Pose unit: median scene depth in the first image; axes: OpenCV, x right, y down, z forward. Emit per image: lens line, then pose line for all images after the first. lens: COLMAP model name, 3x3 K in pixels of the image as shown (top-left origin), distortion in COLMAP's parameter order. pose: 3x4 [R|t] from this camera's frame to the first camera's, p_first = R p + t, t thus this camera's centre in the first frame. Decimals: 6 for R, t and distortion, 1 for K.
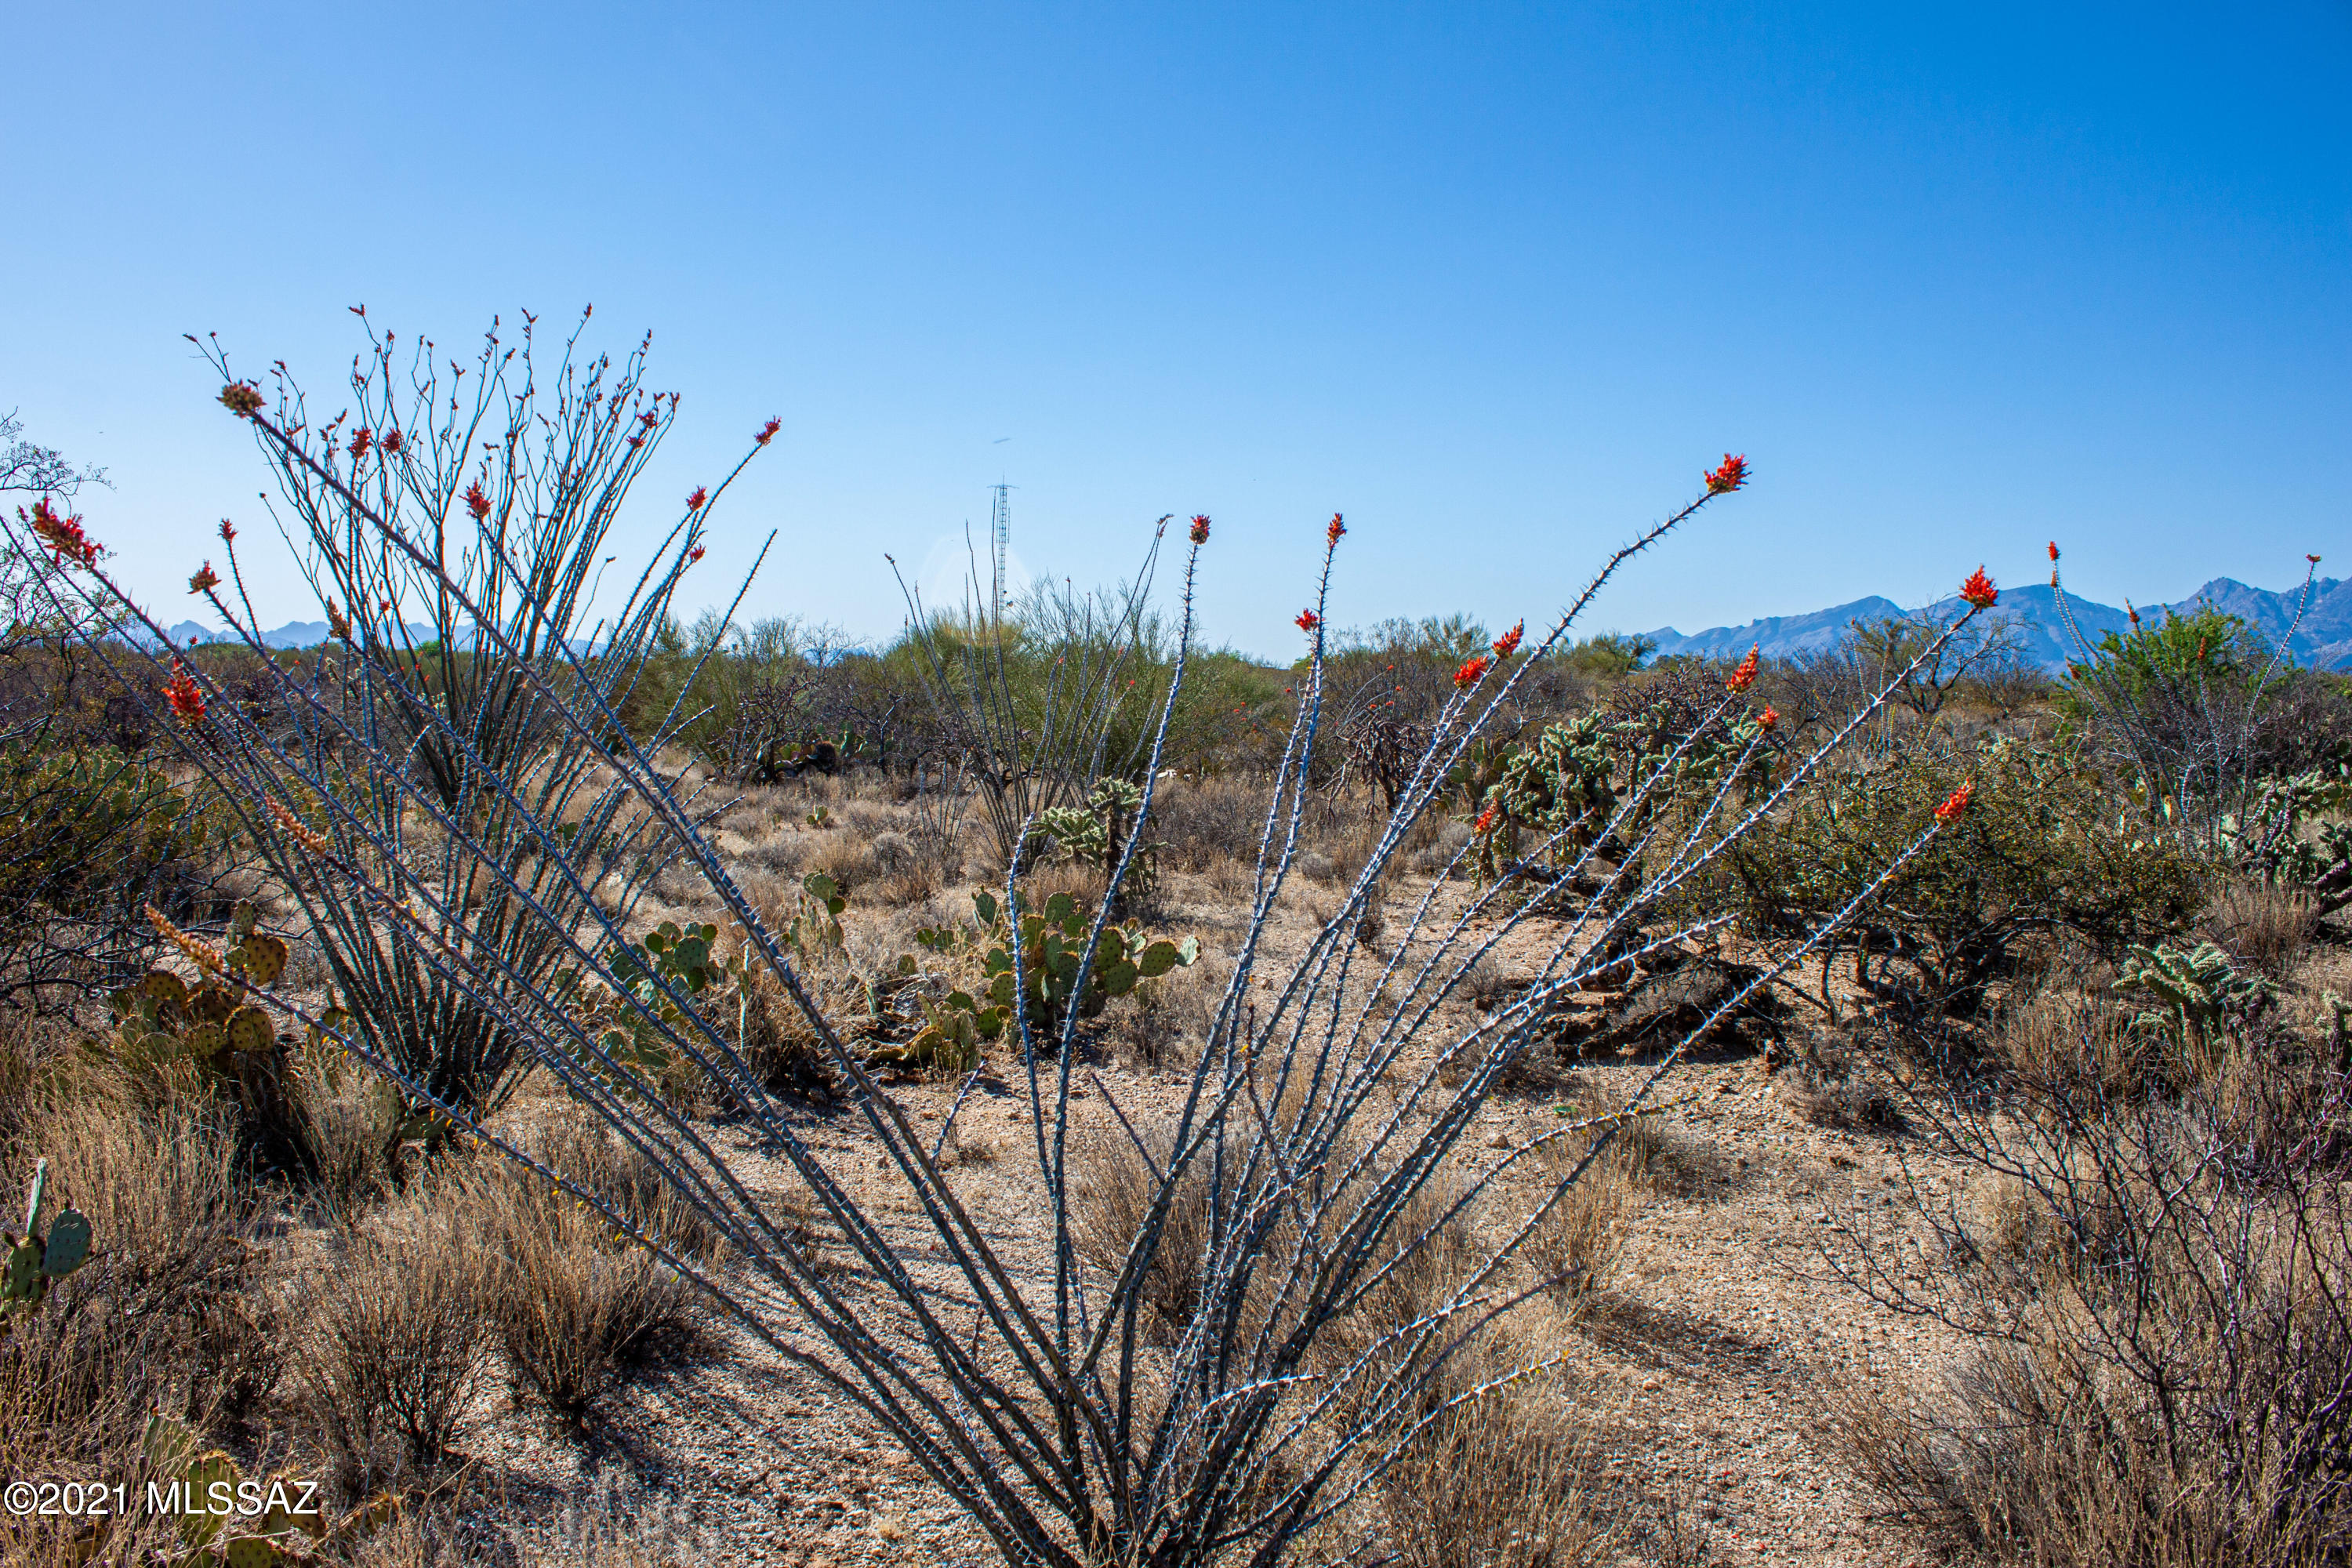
lens RADIAL K [[1963.4, 0, 1201.4], [0, 1963.4, 869.7], [0, 0, 1]] dist [-0.165773, 0.146177]
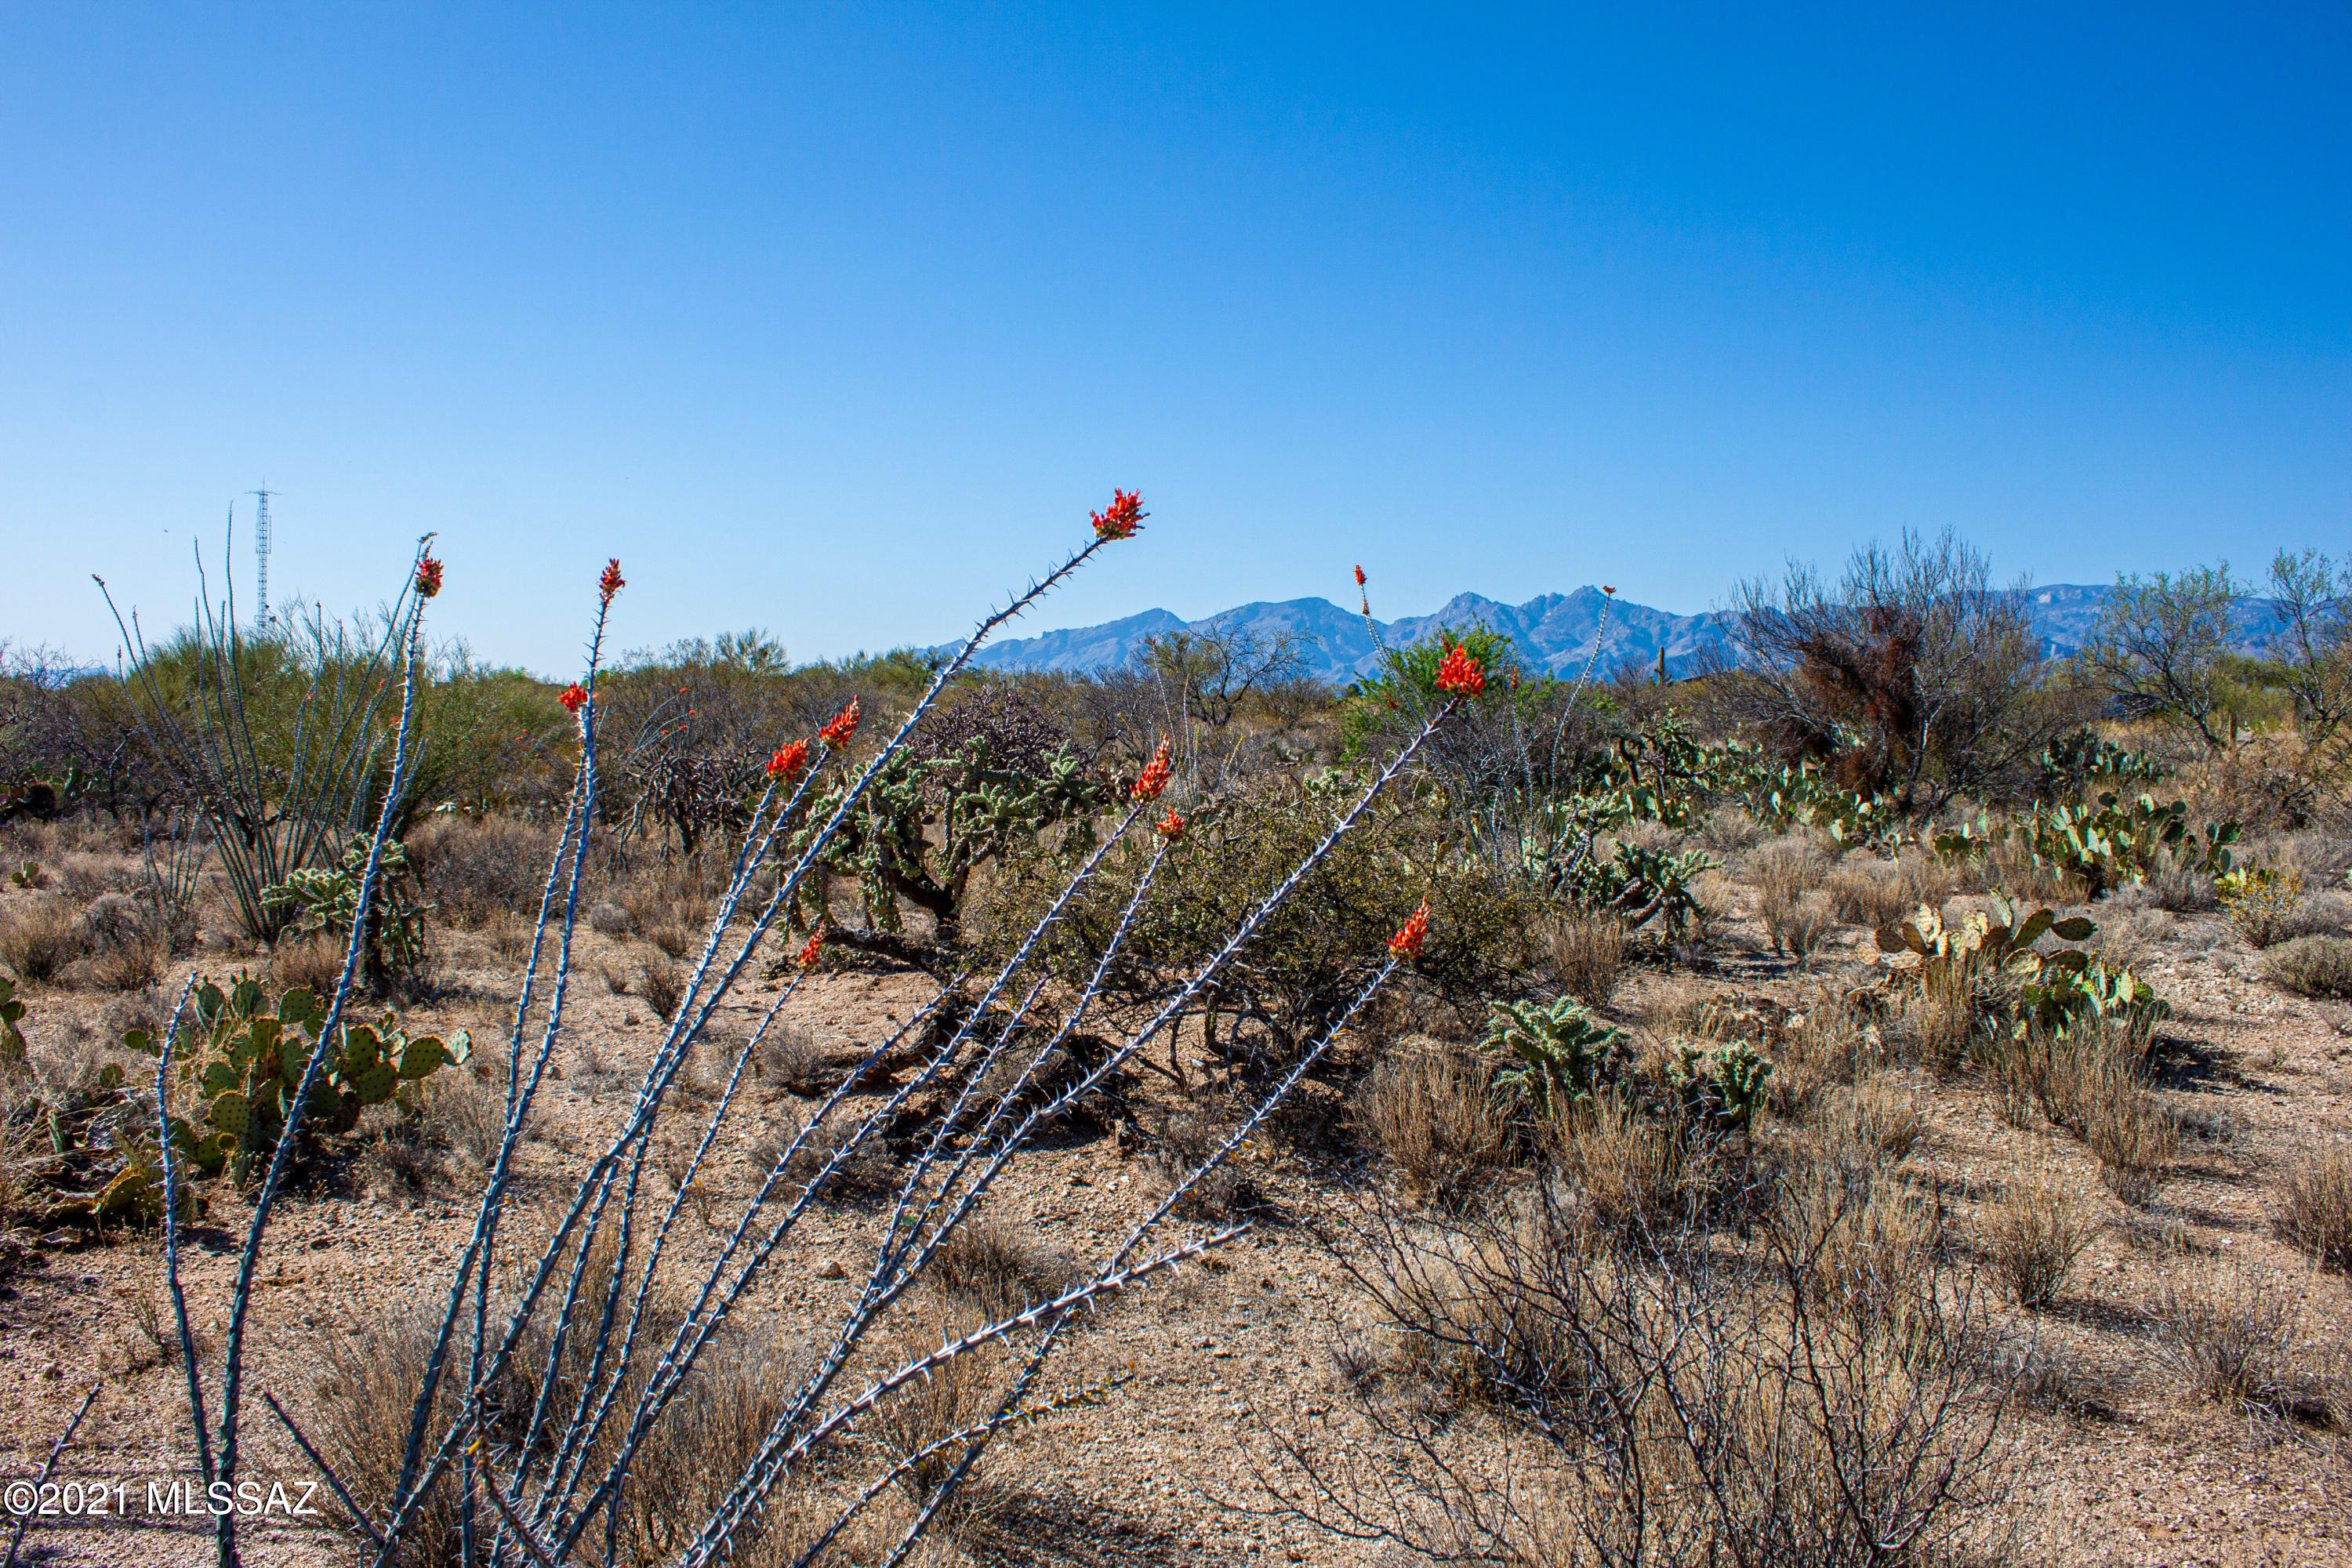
lens RADIAL K [[1963.4, 0, 1149.5], [0, 1963.4, 852.1], [0, 0, 1]] dist [-0.165773, 0.146177]
pose [[0.945932, -0.028430, 0.323118, 0.010869], [0.033426, 0.999392, -0.009921, -0.026709], [-0.322639, 0.020186, 0.946307, 0.109877]]
